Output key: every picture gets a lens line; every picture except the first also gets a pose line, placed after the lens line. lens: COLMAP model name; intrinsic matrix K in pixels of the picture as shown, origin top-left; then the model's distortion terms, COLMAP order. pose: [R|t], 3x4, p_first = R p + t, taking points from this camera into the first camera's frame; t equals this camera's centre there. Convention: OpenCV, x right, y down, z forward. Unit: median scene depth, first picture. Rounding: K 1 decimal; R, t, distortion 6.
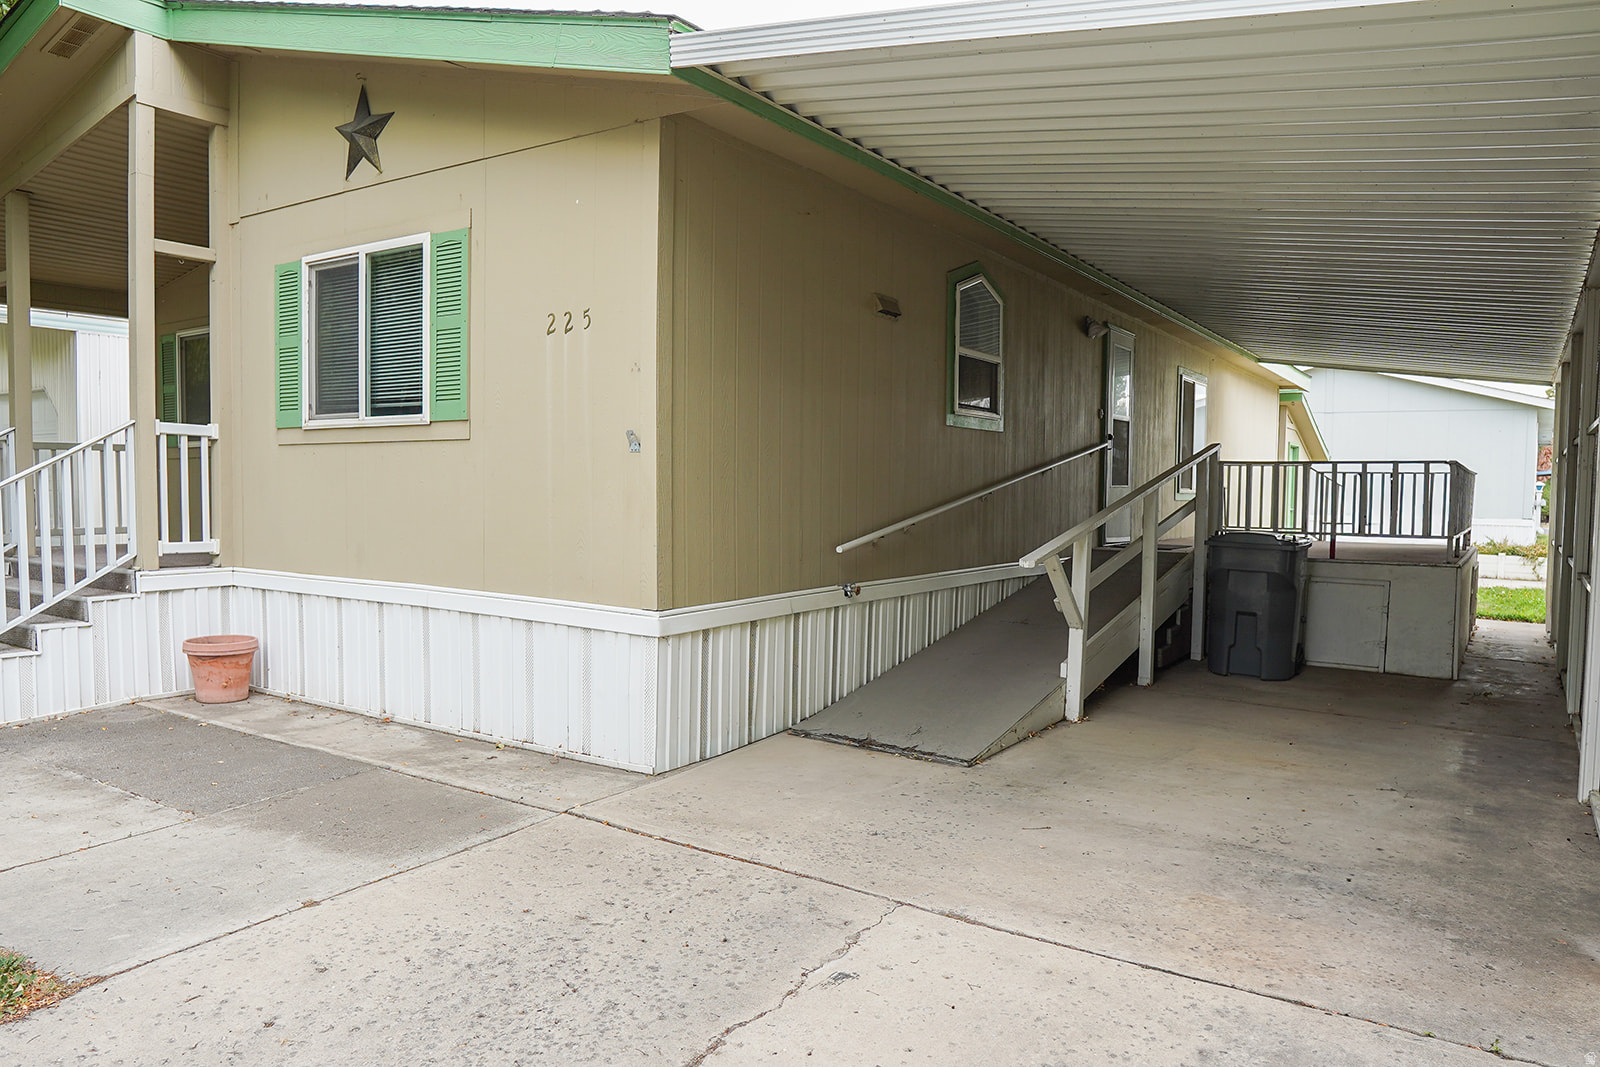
lens RADIAL K [[1136.4, 0, 798.3], [0, 1136.4, 564.1], [0, 0, 1]] dist [-0.104979, 0.066061]
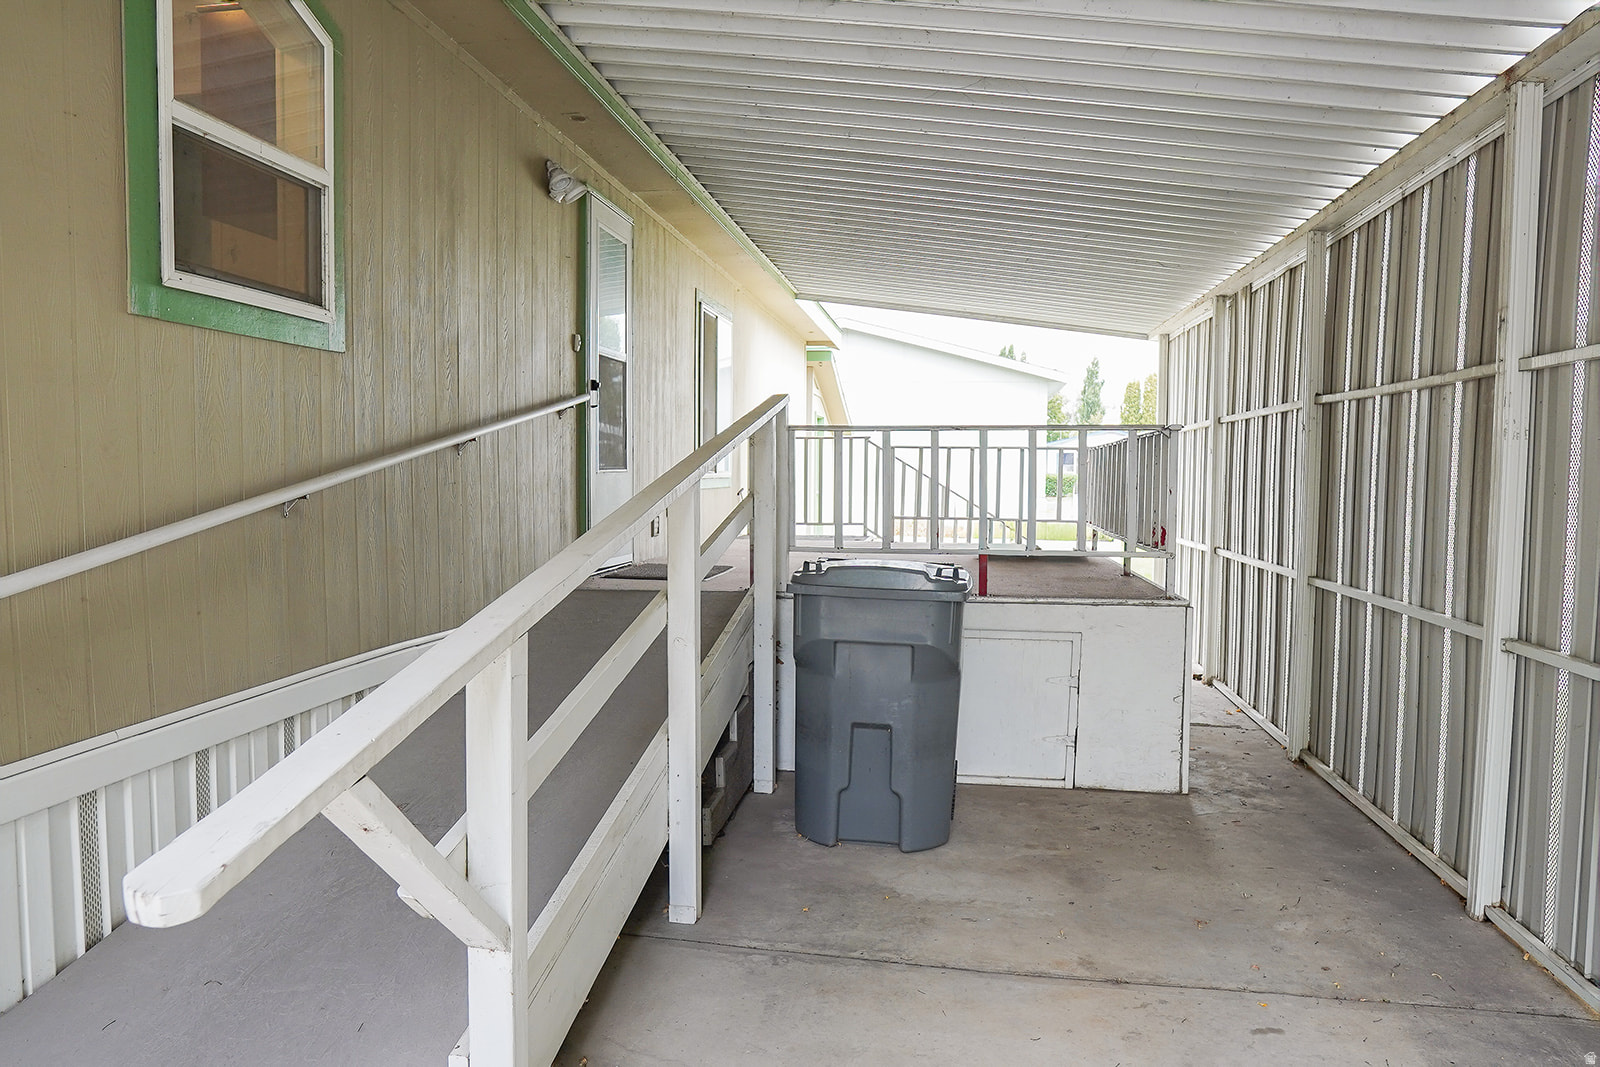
lens RADIAL K [[1136.4, 0, 796.9], [0, 1136.4, 560.1], [0, 0, 1]] dist [-0.104979, 0.066061]
pose [[0.906409, -0.037898, 0.420698, 0.136802], [0.031577, 0.999260, 0.021984, -0.036502], [-0.421220, -0.006643, 0.906934, 0.475406]]
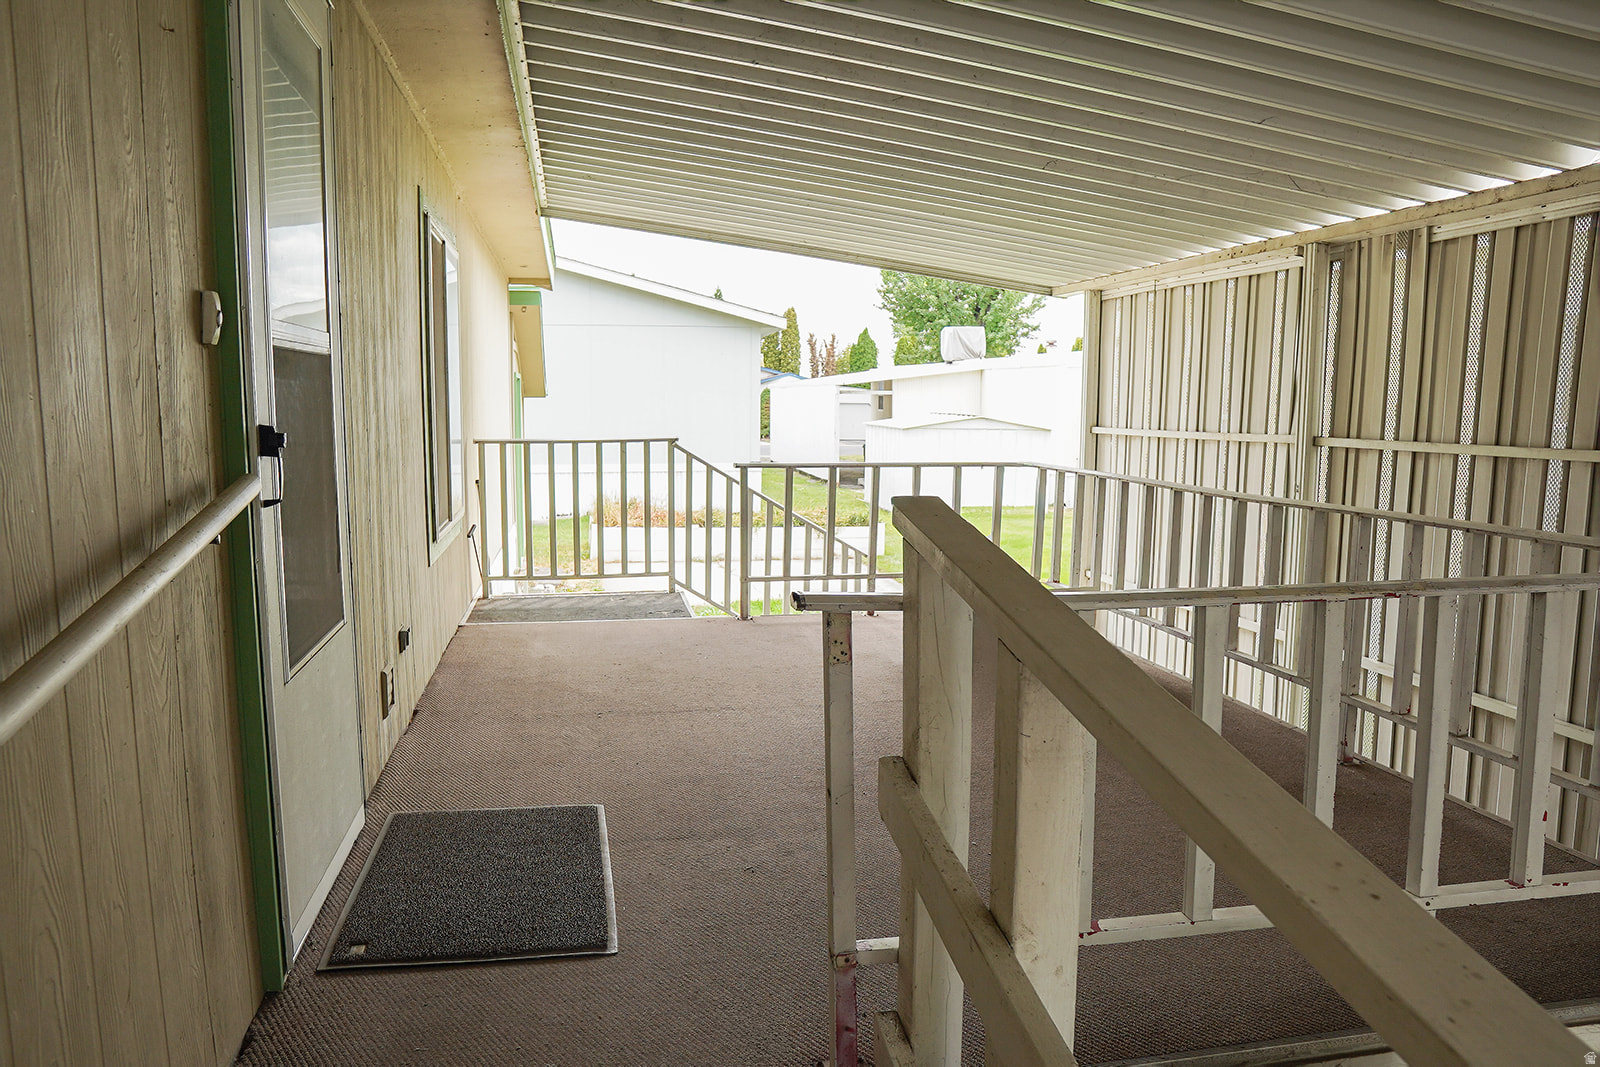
lens RADIAL K [[1136.4, 0, 803.0], [0, 1136.4, 545.3], [0, 0, 1]] dist [-0.104979, 0.066061]
pose [[0.714926, -0.094829, 0.692740, 0.227075], [0.051018, 0.995194, 0.083580, -0.115619], [-0.697336, -0.024411, 0.716328, 0.869036]]
